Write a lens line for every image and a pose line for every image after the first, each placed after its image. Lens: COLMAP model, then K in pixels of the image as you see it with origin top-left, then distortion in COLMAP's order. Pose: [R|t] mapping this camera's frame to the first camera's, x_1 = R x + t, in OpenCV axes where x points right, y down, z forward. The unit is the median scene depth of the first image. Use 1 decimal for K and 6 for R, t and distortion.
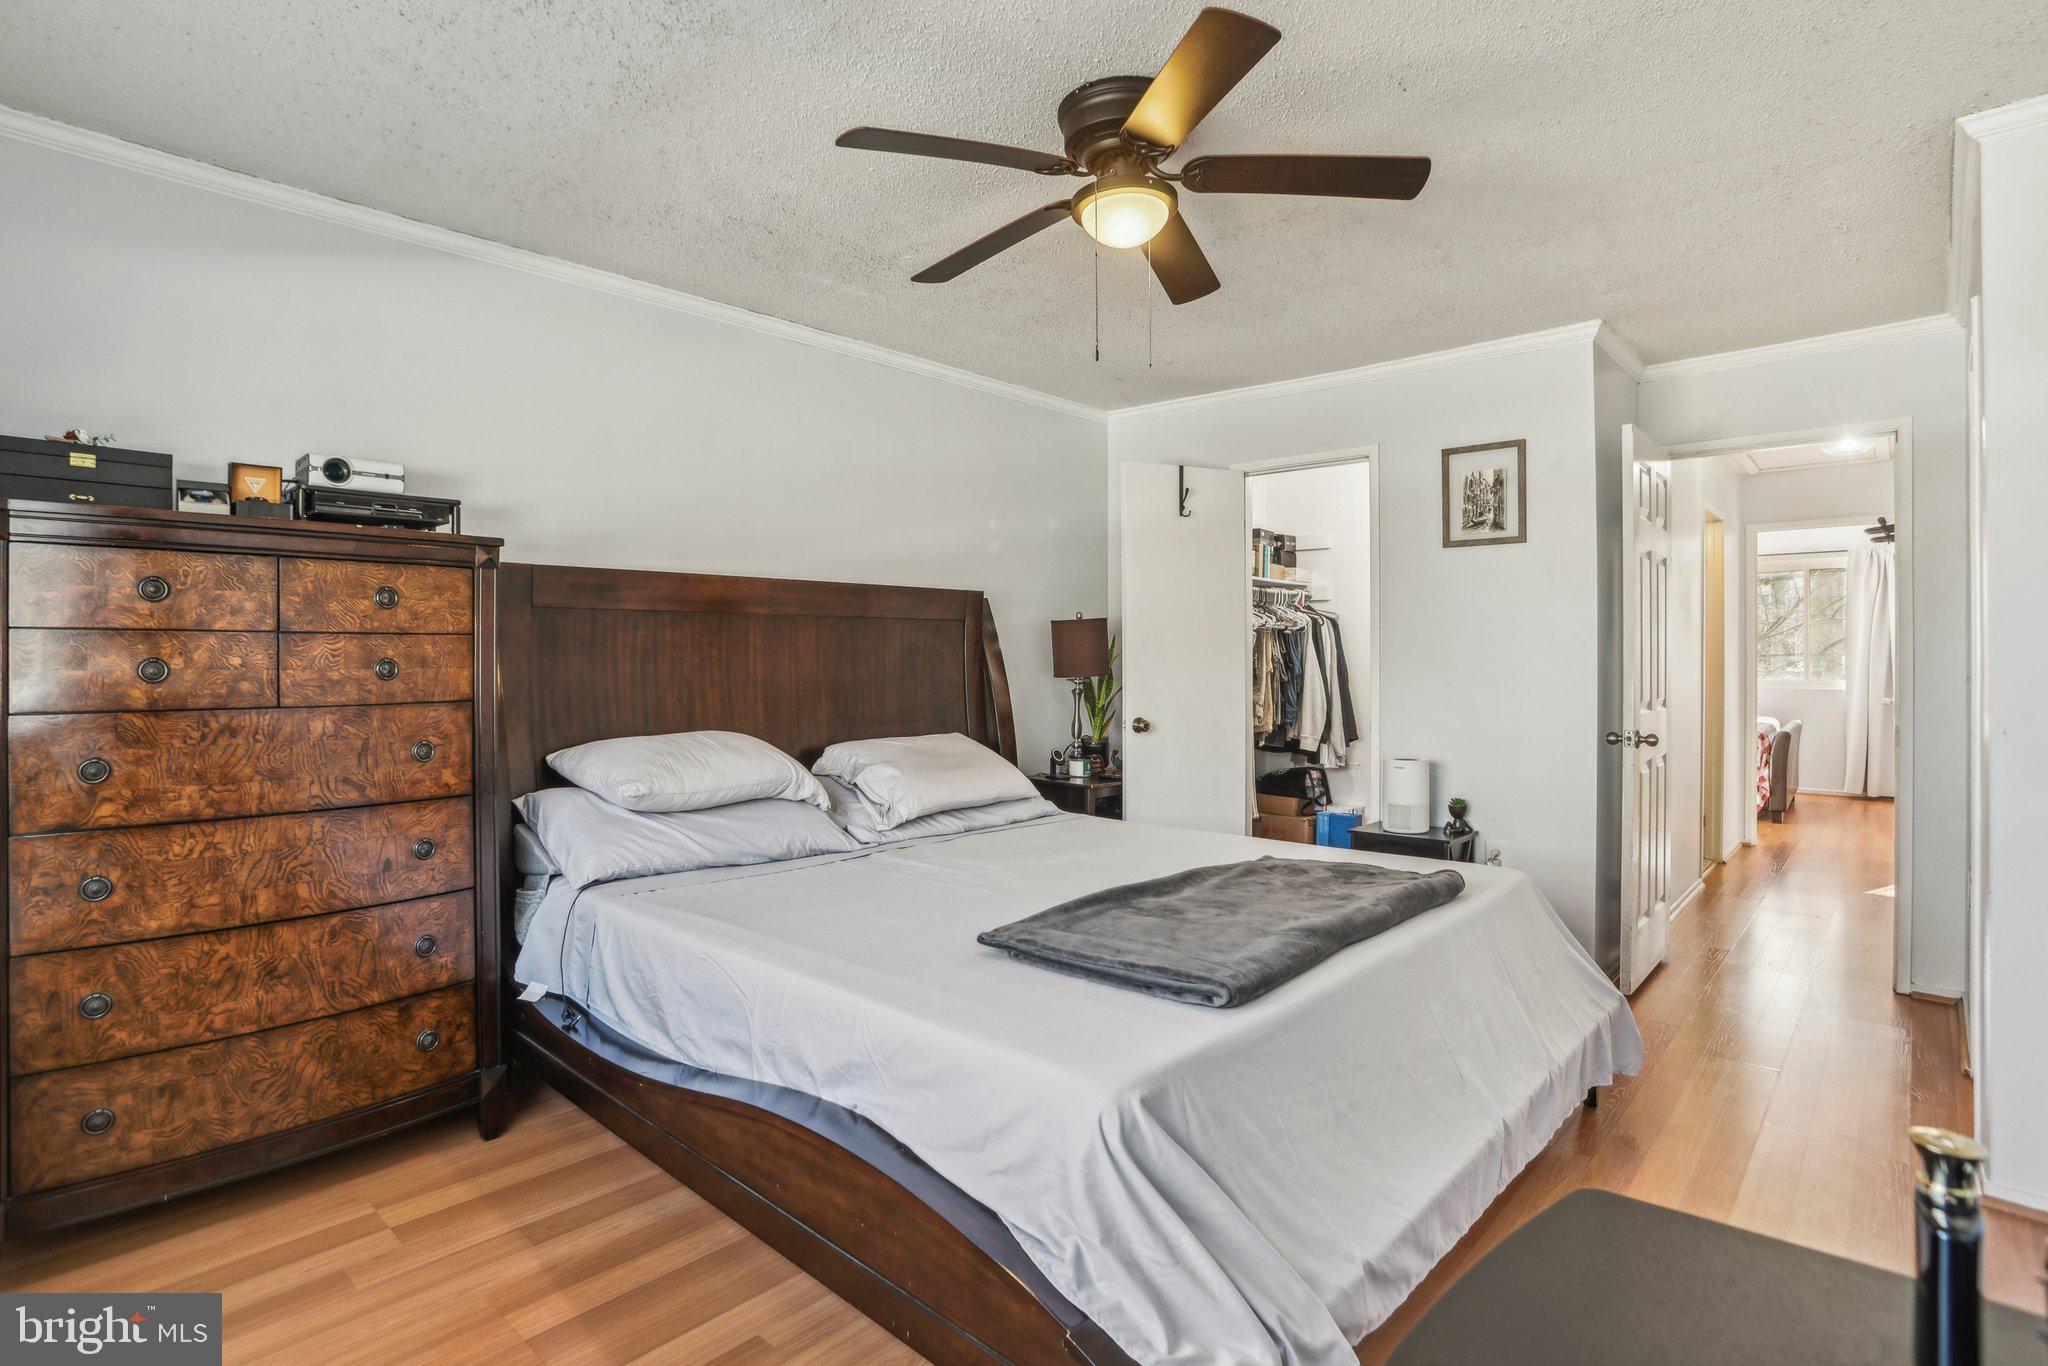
lens RADIAL K [[1021.4, 0, 1006.3], [0, 1021.4, 646.9], [0, 0, 1]] dist [-0.079829, 0.038397]
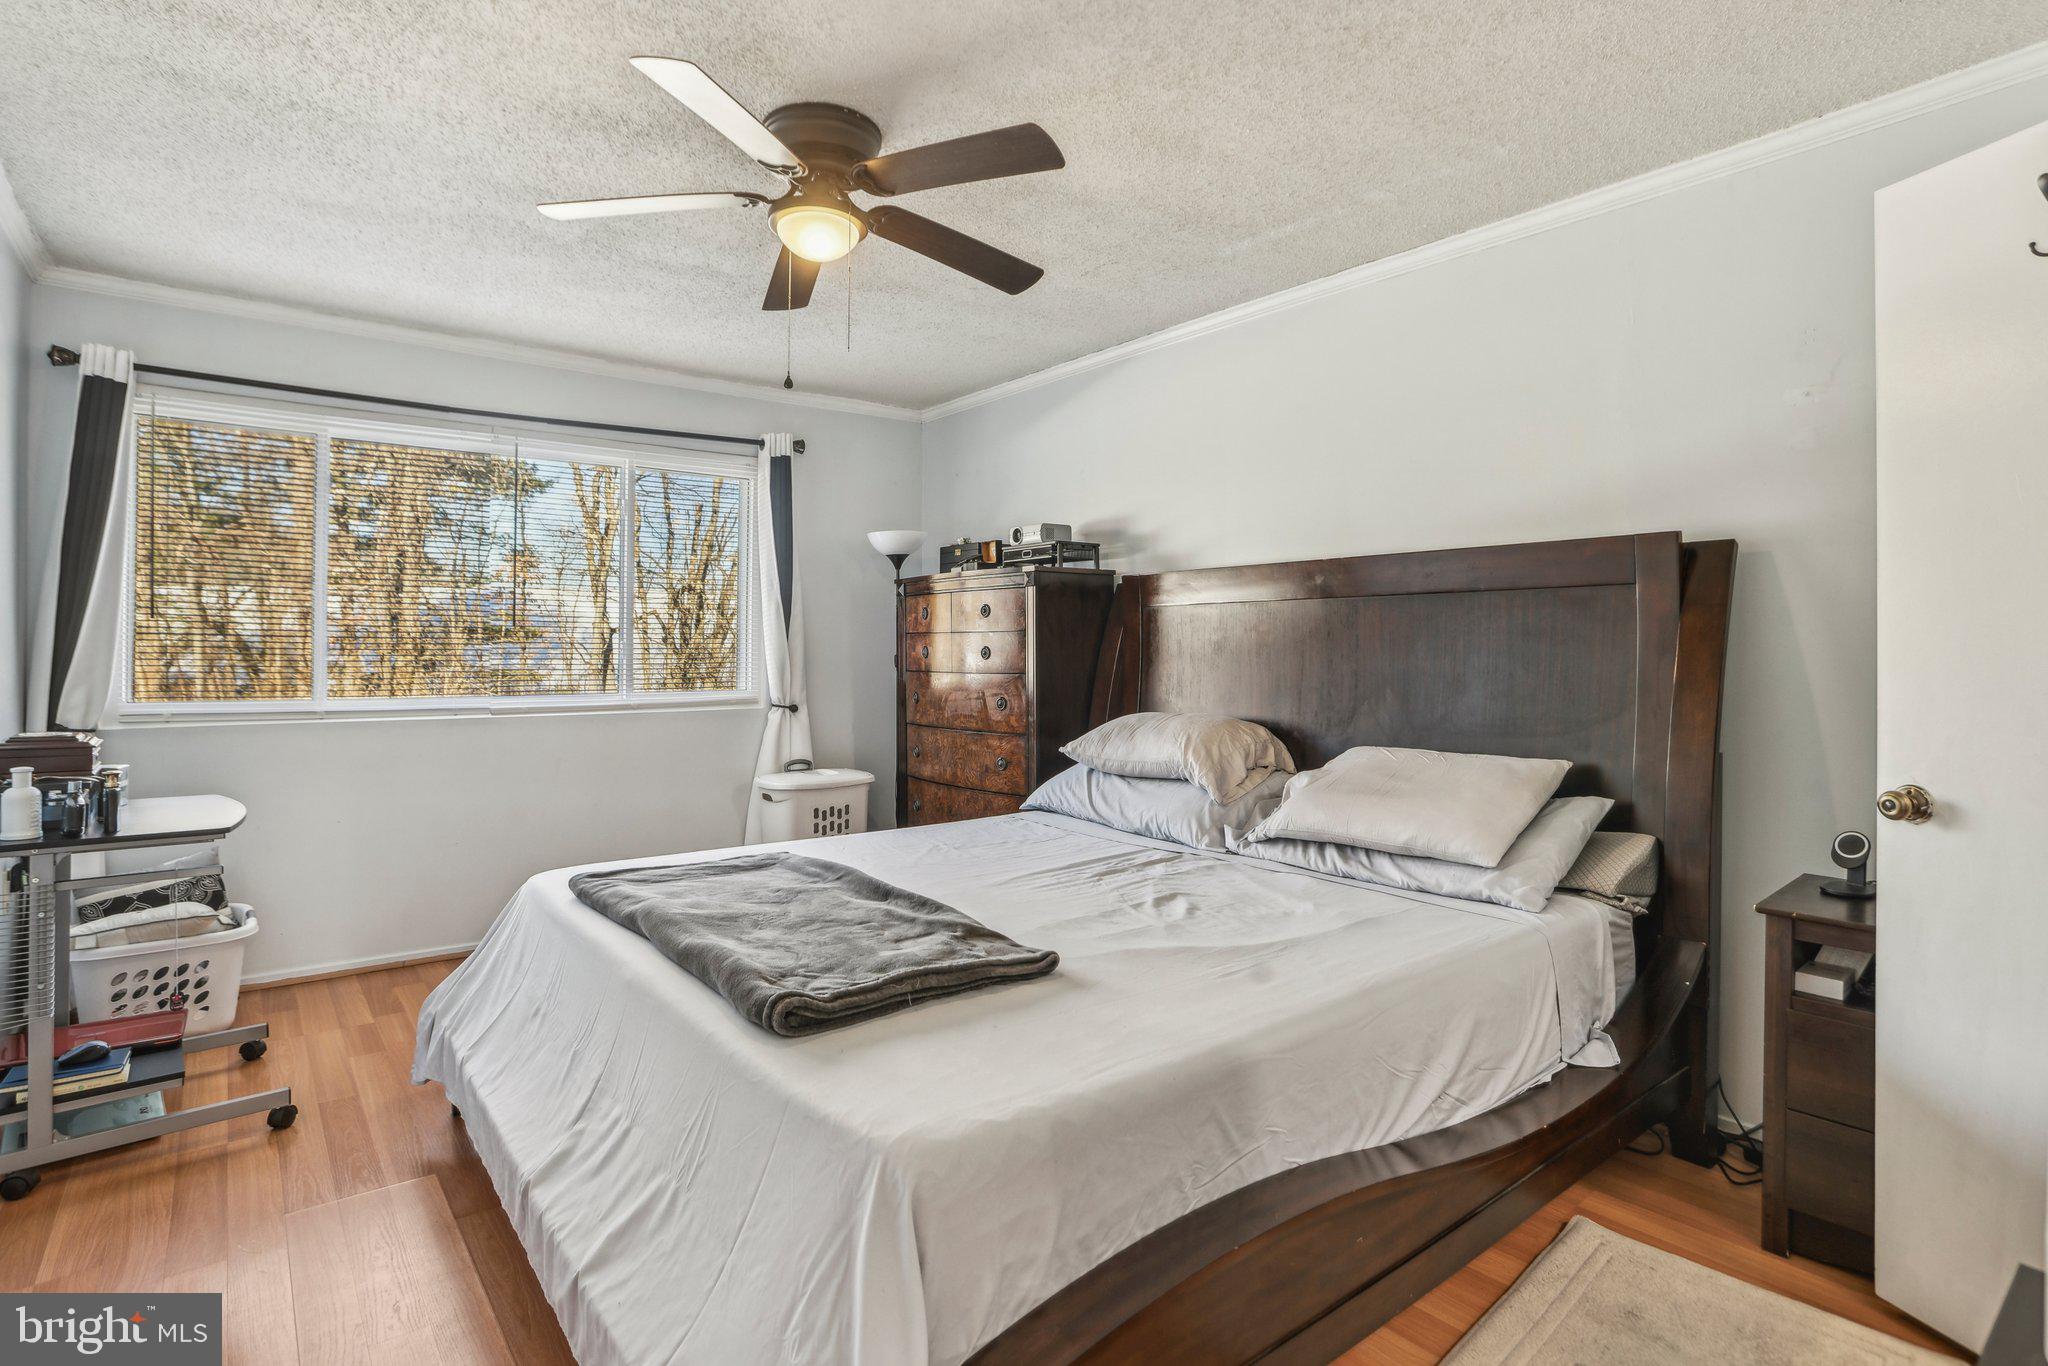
lens RADIAL K [[1021.4, 0, 1006.3], [0, 1021.4, 646.9], [0, 0, 1]] dist [-0.079829, 0.038397]
pose [[-0.150367, -0.004090, -0.988622, 1.055175], [0.007407, 0.999959, -0.005264, 0.021272], [0.988603, -0.008114, -0.150330, 1.250579]]
